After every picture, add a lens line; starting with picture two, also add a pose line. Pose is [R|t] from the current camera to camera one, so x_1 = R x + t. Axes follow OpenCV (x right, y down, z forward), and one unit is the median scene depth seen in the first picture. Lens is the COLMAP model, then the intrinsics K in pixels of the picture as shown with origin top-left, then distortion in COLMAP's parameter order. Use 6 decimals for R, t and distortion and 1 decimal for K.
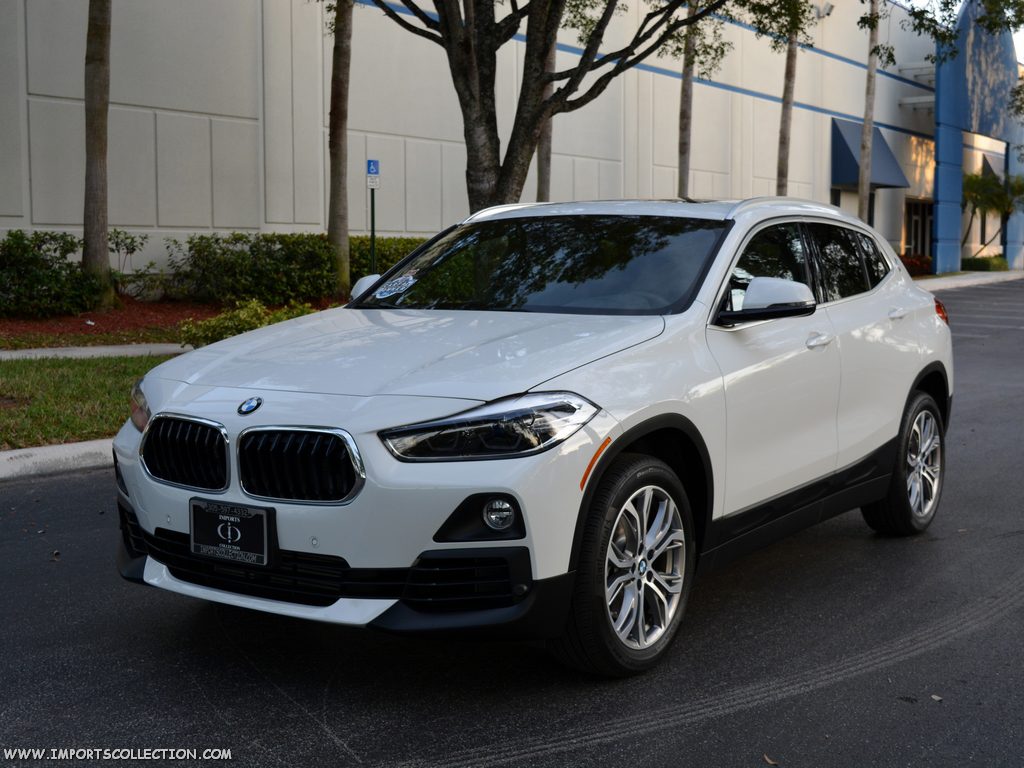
lens RADIAL K [[1365.6, 0, 512.0], [0, 1365.6, 384.0], [0, 0, 1]] dist [-0.025114, 0.004899]
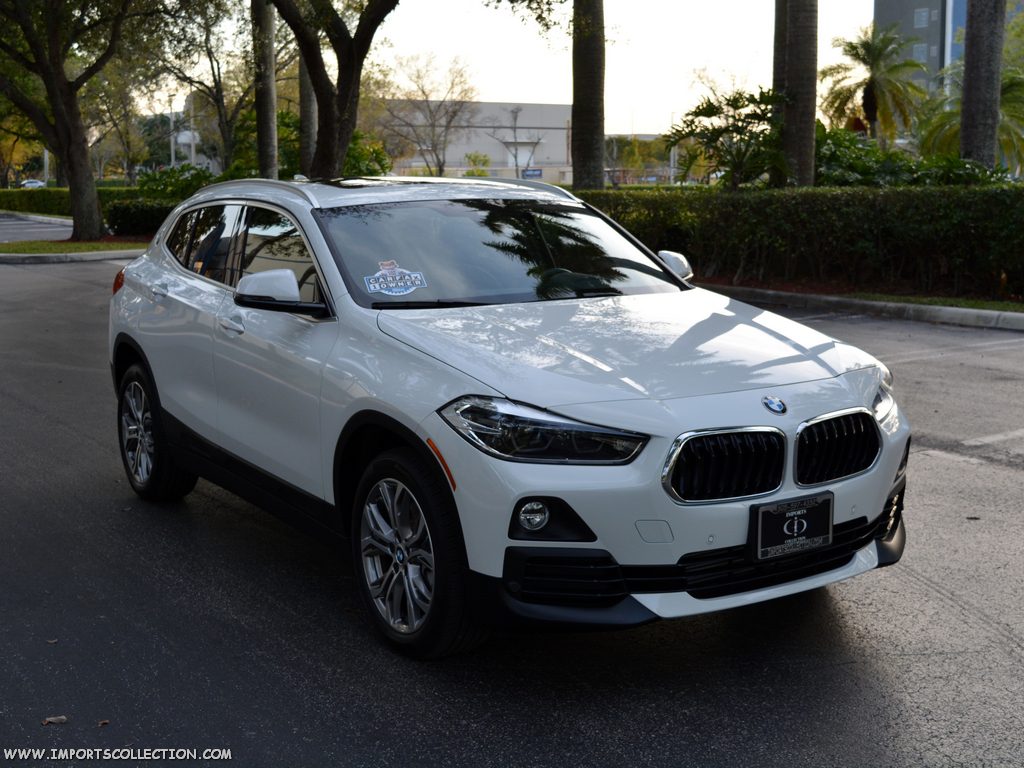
lens RADIAL K [[1348.1, 0, 512.0], [0, 1348.1, 384.0], [0, 0, 1]] dist [-0.044687, -0.013760]
pose [[0.385651, -0.143337, 0.911443, -0.696401], [0.091119, 0.988946, 0.116971, -0.079868], [-0.918135, 0.037940, 0.394448, 0.452136]]
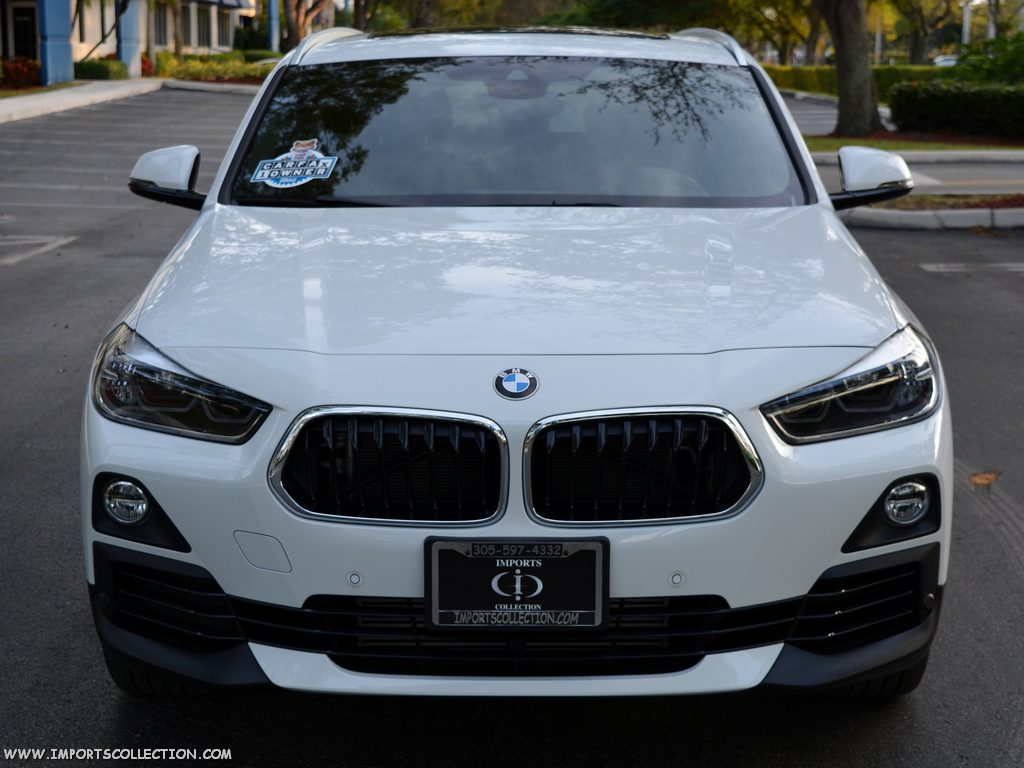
lens RADIAL K [[1915.1, 0, 512.0], [0, 1915.1, 384.0], [0, 0, 1]] dist [-0.032238, 0.098713]
pose [[0.828681, -0.092573, 0.552013, -0.397271], [0.049366, 0.994473, 0.092666, -0.038301], [-0.557540, -0.049540, 0.828671, 0.153202]]
